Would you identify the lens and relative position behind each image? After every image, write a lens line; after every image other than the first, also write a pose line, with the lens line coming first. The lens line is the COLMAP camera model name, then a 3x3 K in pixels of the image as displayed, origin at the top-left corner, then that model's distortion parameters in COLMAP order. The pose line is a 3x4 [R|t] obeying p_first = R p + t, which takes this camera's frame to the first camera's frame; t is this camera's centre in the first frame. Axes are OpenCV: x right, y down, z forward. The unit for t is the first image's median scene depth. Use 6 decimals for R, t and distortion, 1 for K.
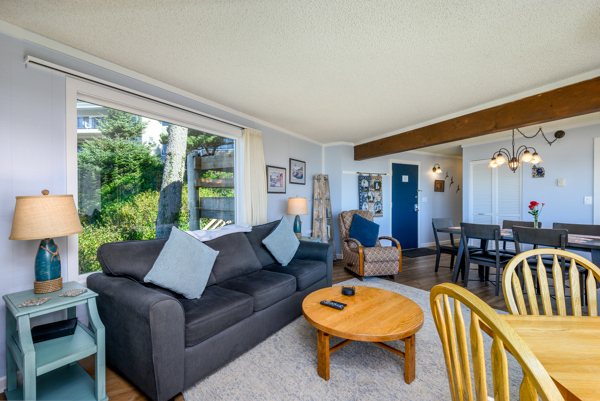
lens RADIAL K [[263.2, 0, 301.2], [0, 263.2, 201.7], [0, 0, 1]] dist [-0.002786, 0.000444]
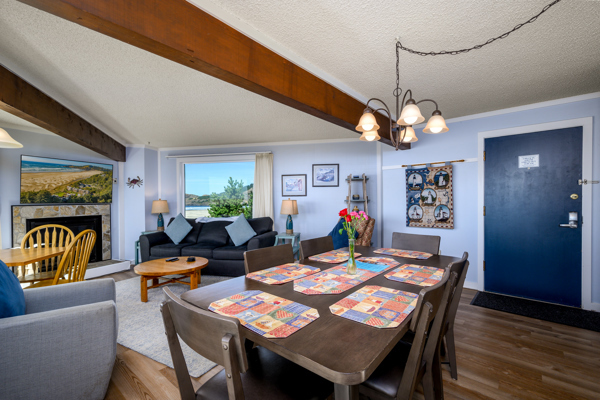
lens RADIAL K [[265.1, 0, 294.4], [0, 265.1, 201.9], [0, 0, 1]] dist [-0.010052, 0.000416]
pose [[0.352396, 0.006674, -0.935827, 0.933157], [-0.005480, 0.999972, 0.005068, -0.010921], [0.935835, 0.003343, 0.352423, 0.505772]]
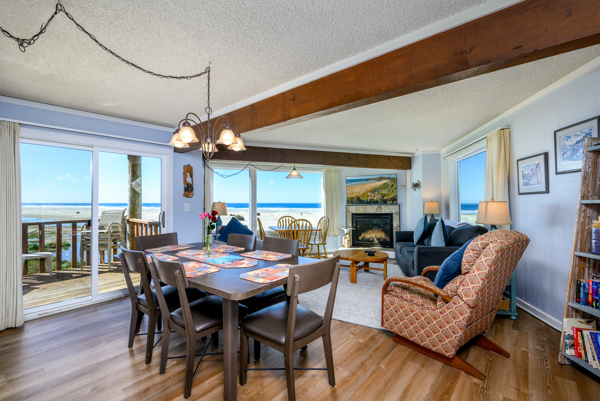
lens RADIAL K [[265.1, 0, 301.9], [0, 265.1, 200.6], [0, 0, 1]] dist [-0.010052, 0.000416]
pose [[-0.924950, 0.008142, -0.380001, 0.648891], [0.008917, 0.999960, -0.000278, -0.017861], [0.379984, -0.003645, -0.924986, 1.251070]]
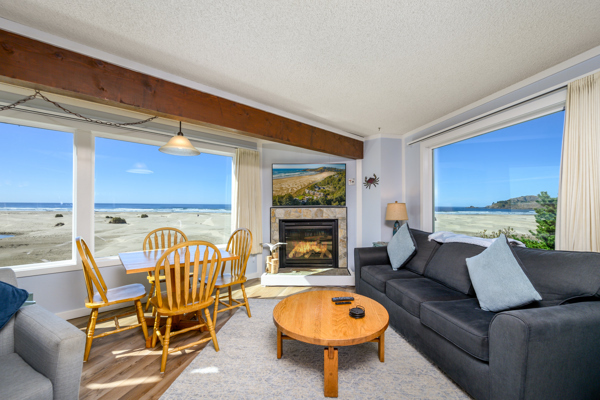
lens RADIAL K [[247.2, 0, 314.3], [0, 247.2, 202.8], [0, 0, 1]] dist [0.011394, 0.000230]
pose [[-0.679705, 0.000607, -0.733485, 0.423514], [-0.003497, 0.999986, 0.004069, -0.011935], [0.733477, 0.005331, -0.679693, 0.718489]]
